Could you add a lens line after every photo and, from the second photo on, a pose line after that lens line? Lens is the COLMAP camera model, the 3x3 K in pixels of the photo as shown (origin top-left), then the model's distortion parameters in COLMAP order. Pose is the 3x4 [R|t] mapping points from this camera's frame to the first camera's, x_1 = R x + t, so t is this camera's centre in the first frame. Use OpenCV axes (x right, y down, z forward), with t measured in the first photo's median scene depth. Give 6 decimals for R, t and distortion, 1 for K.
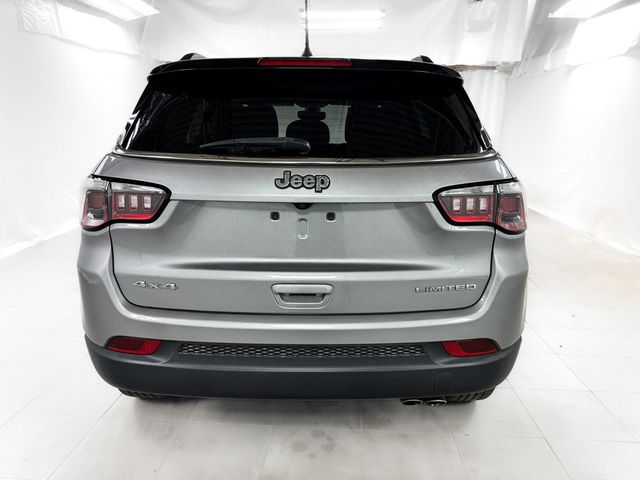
lens RADIAL K [[464.4, 0, 323.4], [0, 464.4, 238.0], [0, 0, 1]] dist [0.045095, -0.035754]
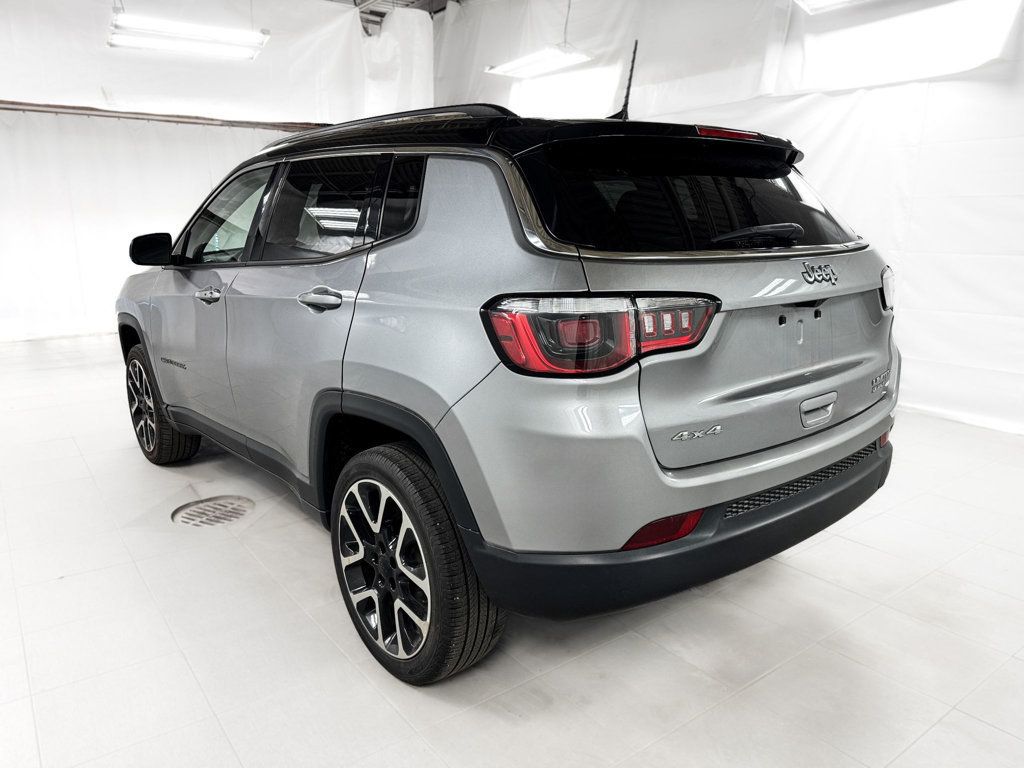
lens RADIAL K [[743.1, 0, 512.1], [0, 743.1, 377.0], [0, 0, 1]] dist [0.045095, -0.035754]
pose [[0.767079, -0.154283, 0.622725, -1.271782], [0.169867, 0.984854, 0.034759, -0.073225], [-0.618655, 0.079118, 0.781669, 0.268316]]
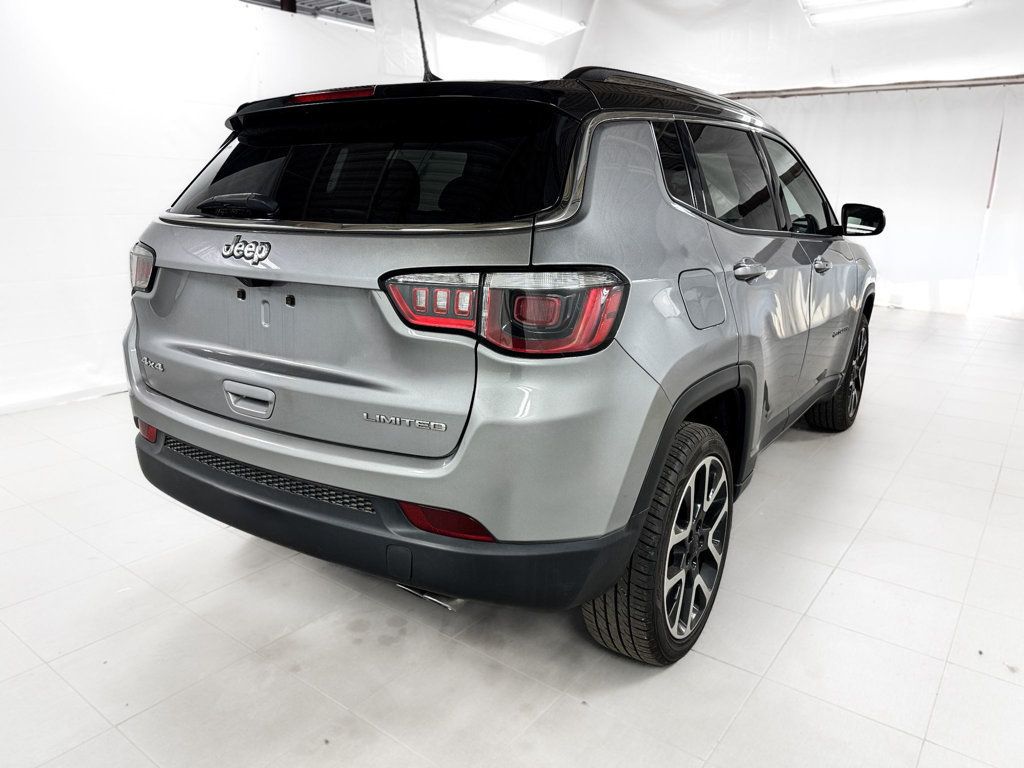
lens RADIAL K [[743.1, 0, 514.5], [0, 743.1, 385.2], [0, 0, 1]] dist [0.045095, -0.035754]
pose [[0.826612, 0.139552, -0.545196, 0.962467], [-0.134721, 0.989668, 0.049062, -0.018692], [0.546410, 0.032894, 0.836872, 0.196071]]
